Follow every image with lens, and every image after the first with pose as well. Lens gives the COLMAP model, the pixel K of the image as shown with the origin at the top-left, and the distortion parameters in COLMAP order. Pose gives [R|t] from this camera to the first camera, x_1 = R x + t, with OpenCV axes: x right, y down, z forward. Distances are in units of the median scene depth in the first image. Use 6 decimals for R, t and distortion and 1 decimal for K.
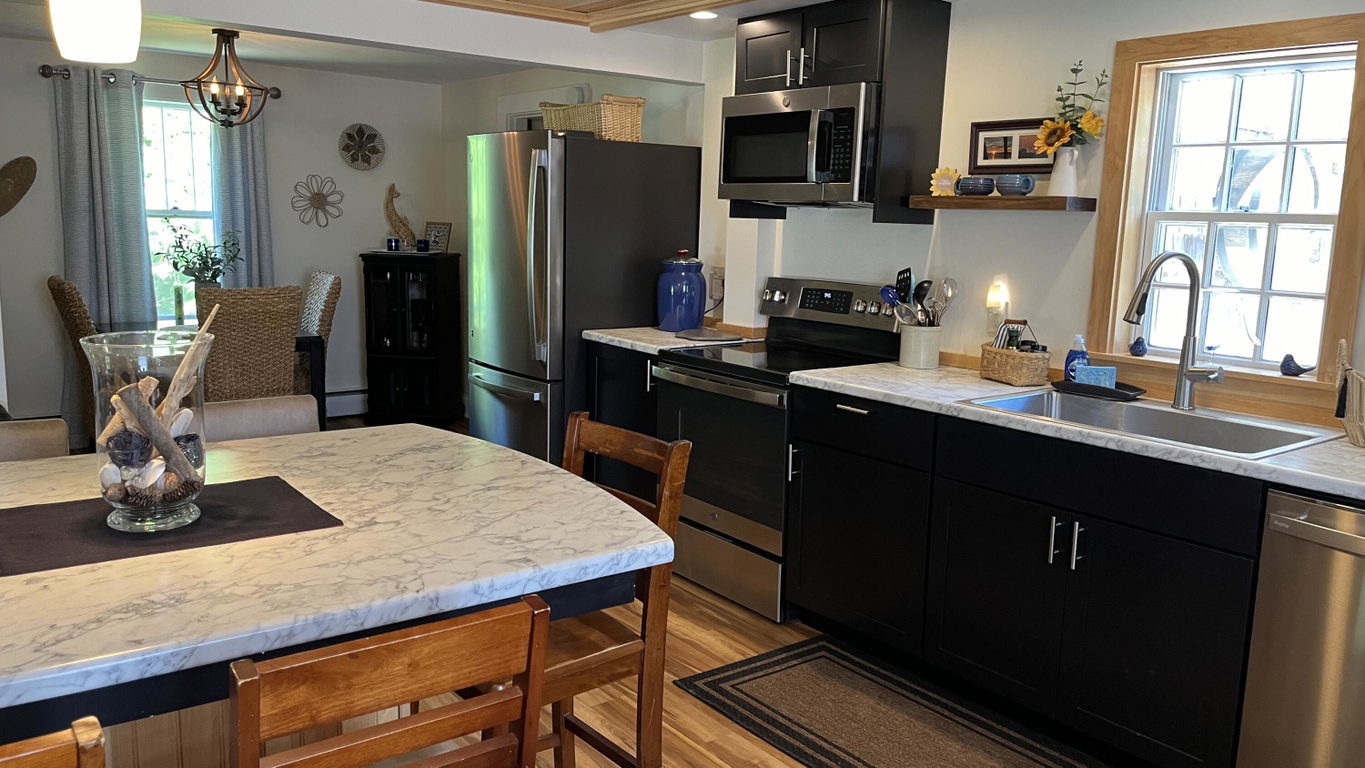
lens RADIAL K [[1033.7, 0, 689.5], [0, 1033.7, 385.7], [0, 0, 1]] dist [0.014182, 0.003585]
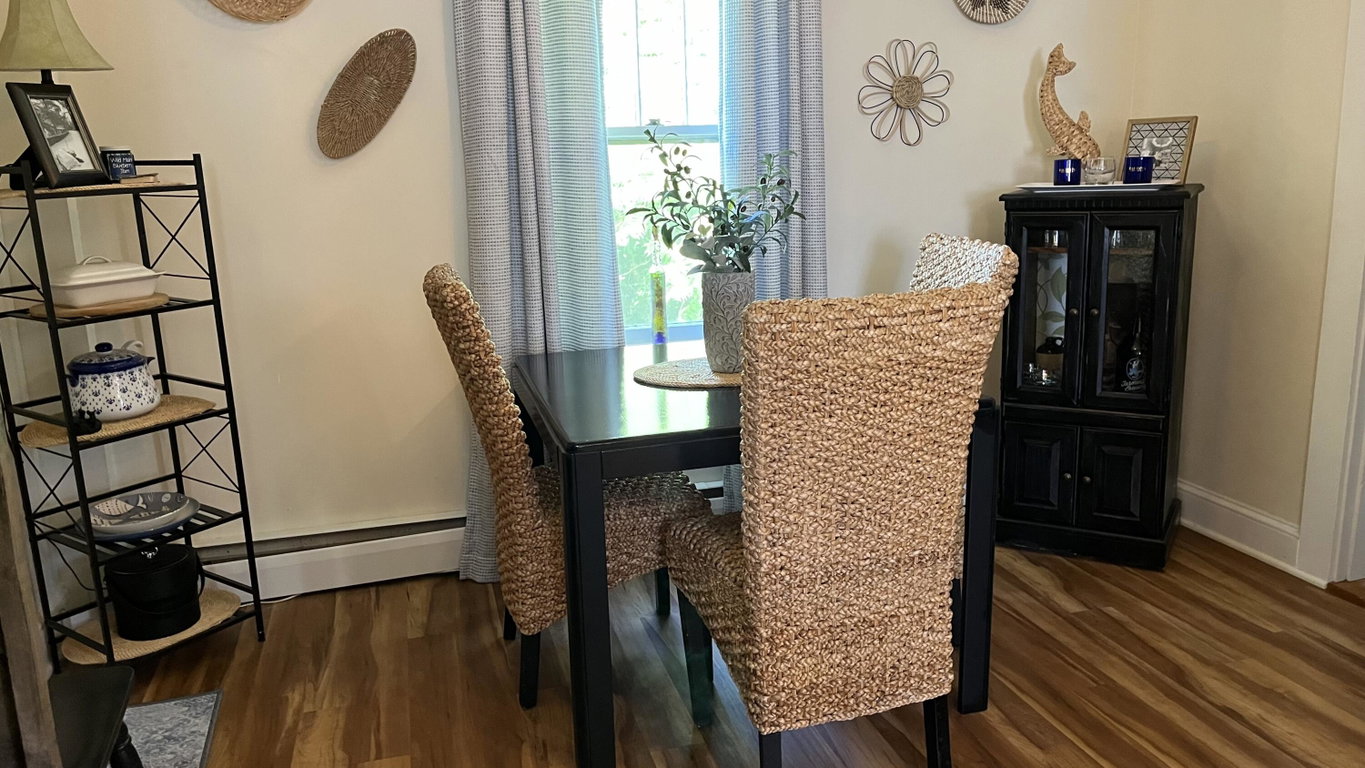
lens RADIAL K [[1033.7, 0, 680.3], [0, 1033.7, 386.2], [0, 0, 1]] dist [0.014182, 0.003585]
pose [[0.922258, 0.021577, -0.385972, -0.296890], [-0.003194, 0.998832, 0.048207, -0.068096], [0.386562, -0.043226, 0.921250, 0.552177]]
